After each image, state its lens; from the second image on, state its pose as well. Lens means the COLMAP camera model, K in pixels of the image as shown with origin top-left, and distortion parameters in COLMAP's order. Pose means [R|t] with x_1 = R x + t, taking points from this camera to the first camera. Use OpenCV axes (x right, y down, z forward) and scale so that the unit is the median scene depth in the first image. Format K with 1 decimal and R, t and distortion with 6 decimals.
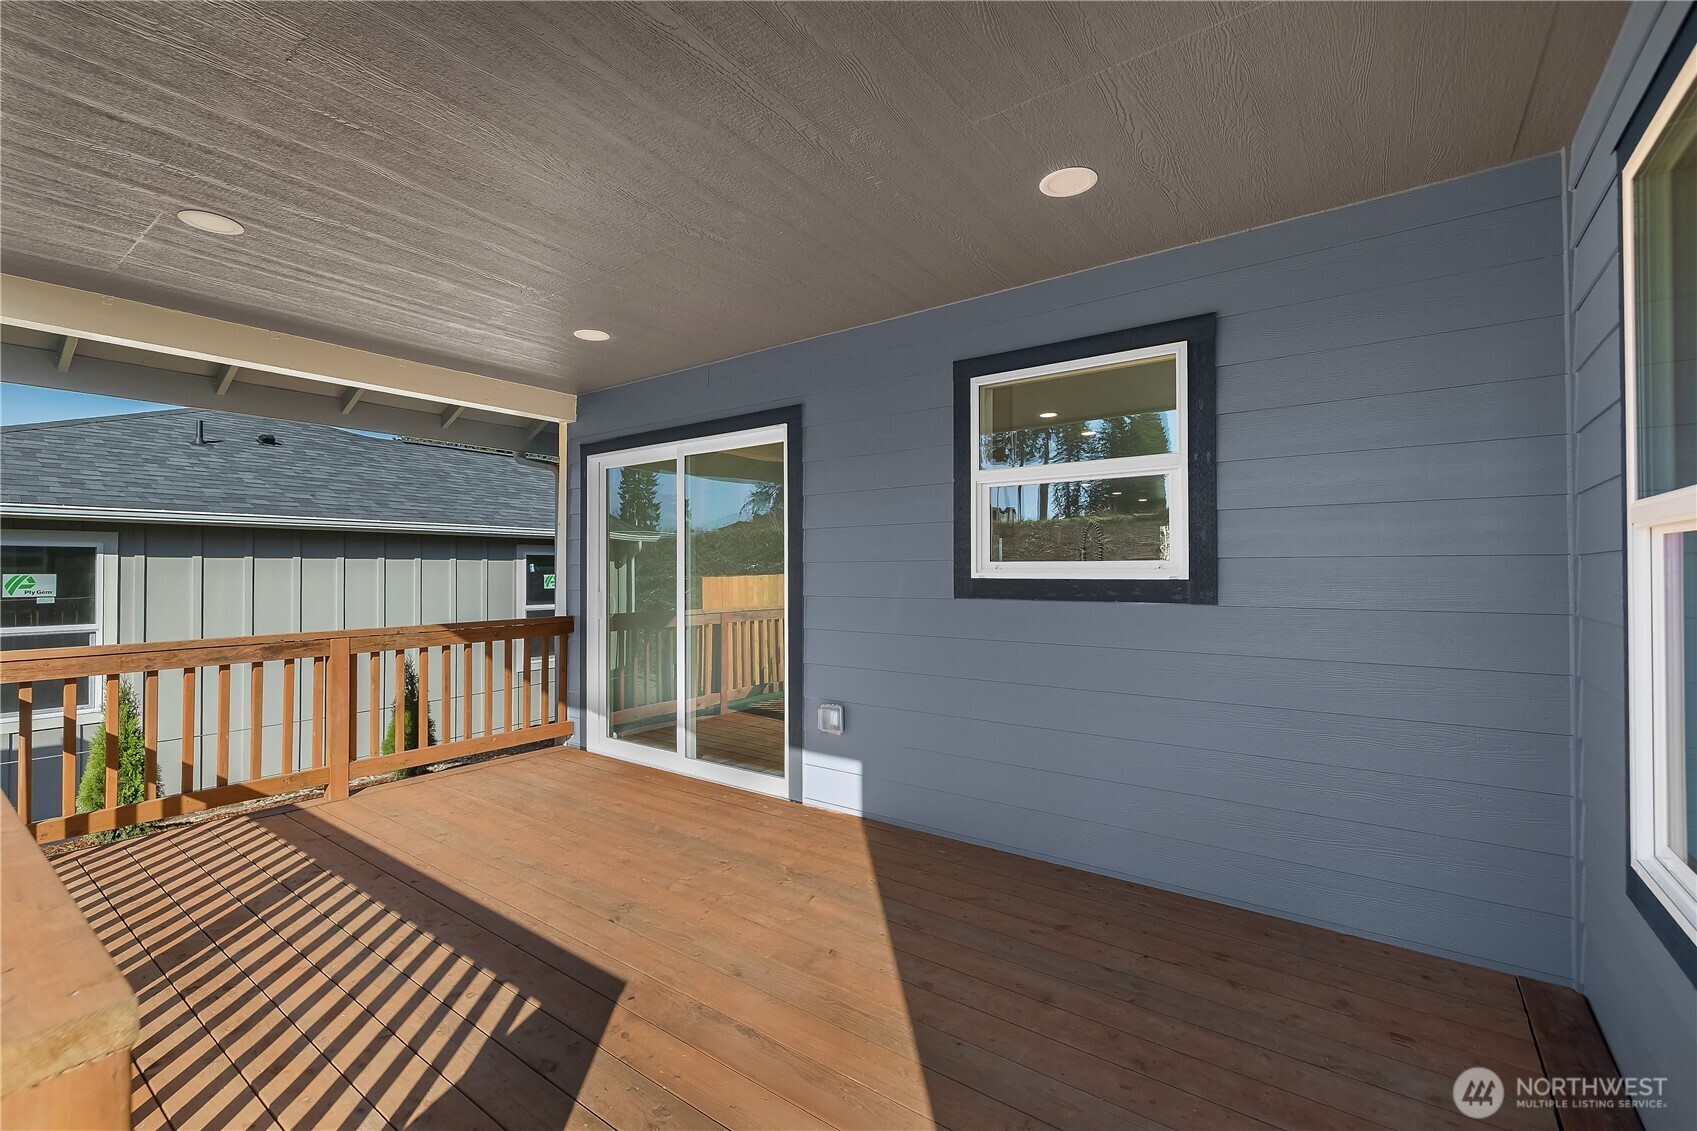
lens RADIAL K [[736.6, 0, 842.7], [0, 736.6, 565.4], [0, 0, 1]] dist [-0.010965, -0.000135]
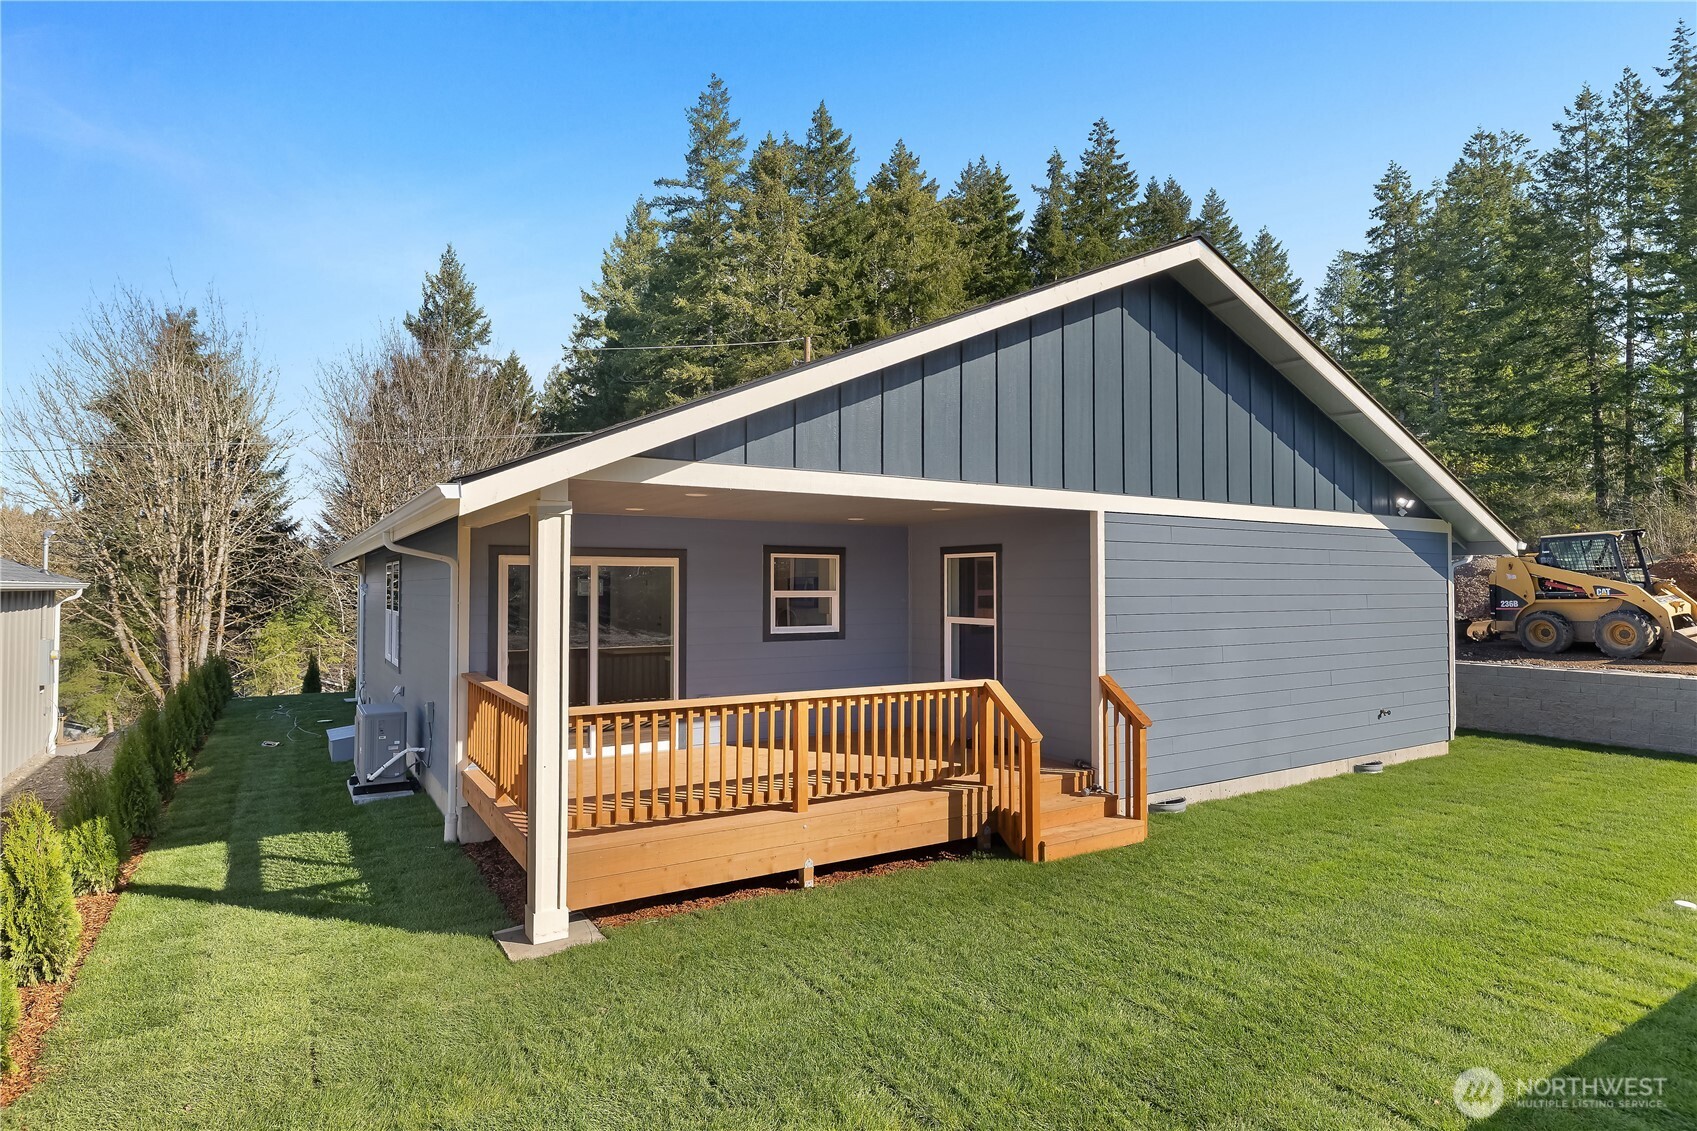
lens RADIAL K [[892.6, 0, 840.8], [0, 892.6, 563.9], [0, 0, 1]] dist [0.002400, 0.000320]
pose [[0.365702, 0.028414, 0.930298, -1.455424], [-0.010753, 0.999596, -0.026303, -0.080965], [-0.930670, -0.000385, 0.365859, -0.187634]]
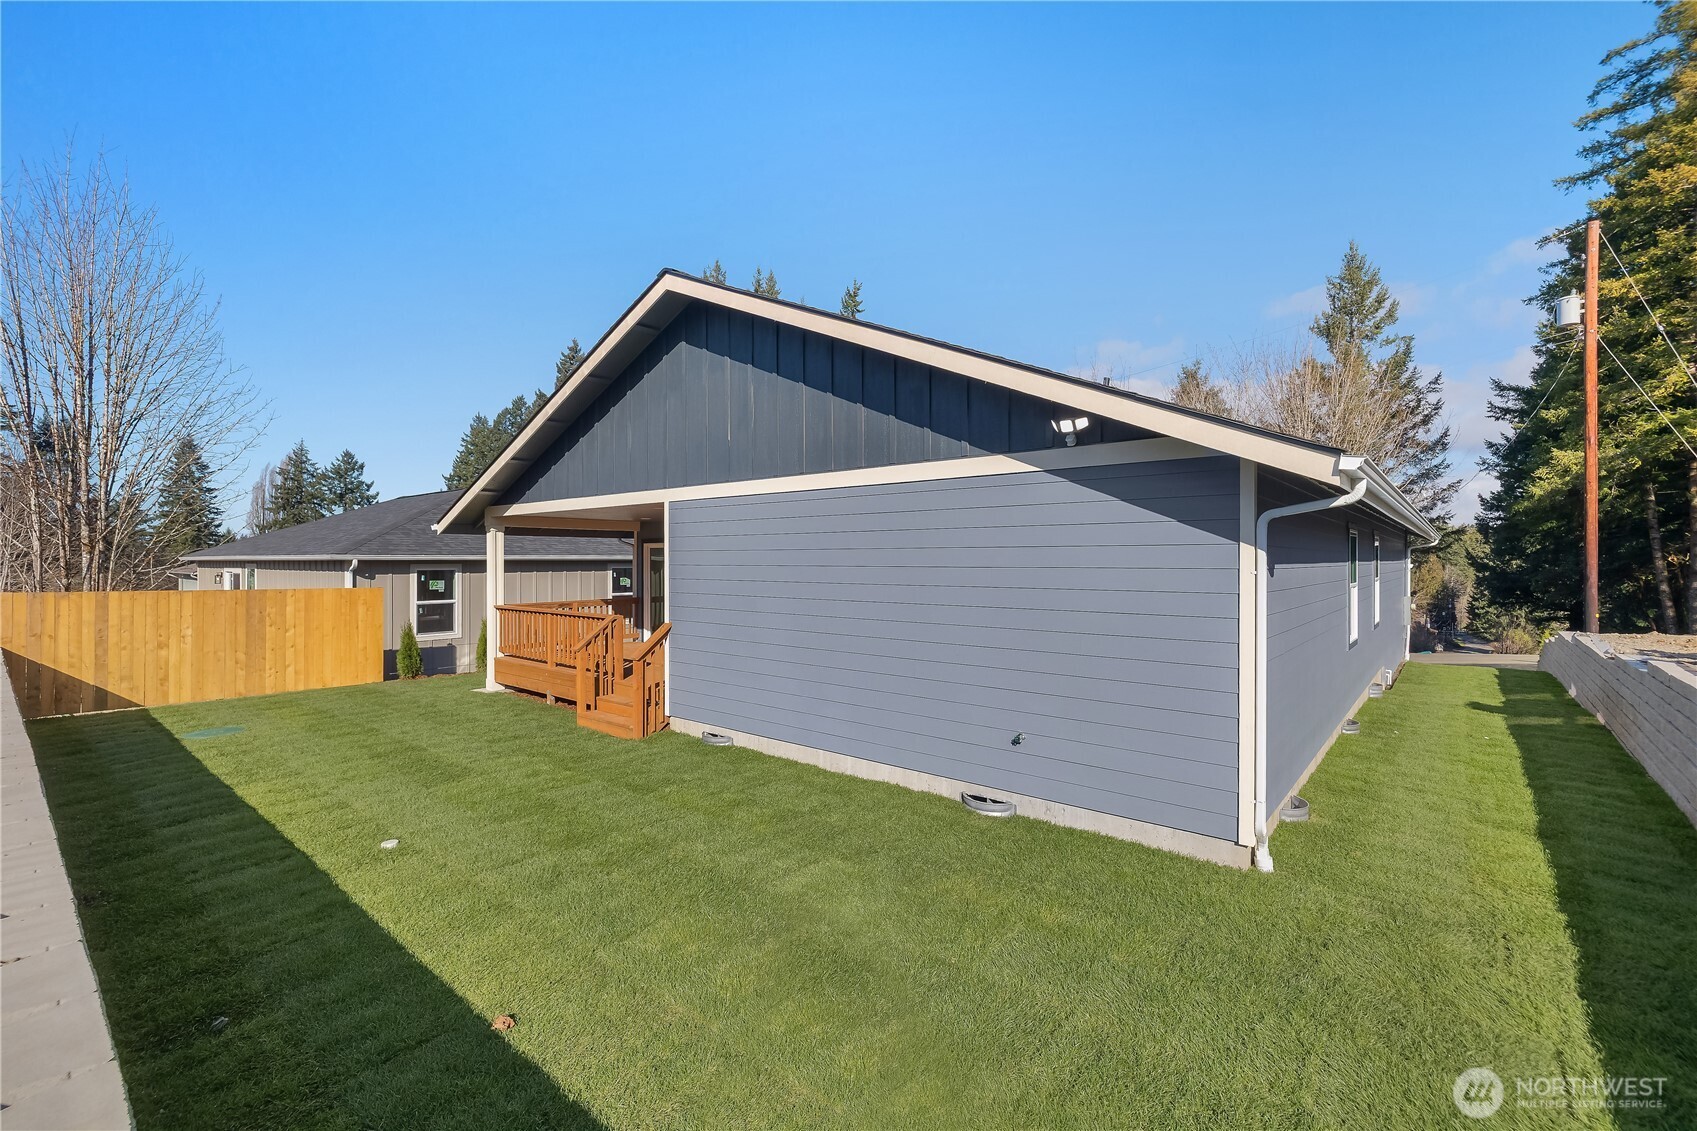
lens RADIAL K [[736.6, 0, 846.5], [0, 736.6, 568.4], [0, 0, 1]] dist [-0.010965, -0.000135]
pose [[0.998555, 0.005108, -0.053491, 0.542154], [-0.003976, 0.999766, 0.021246, -0.098996], [0.053587, -0.021003, 0.998342, -1.656384]]
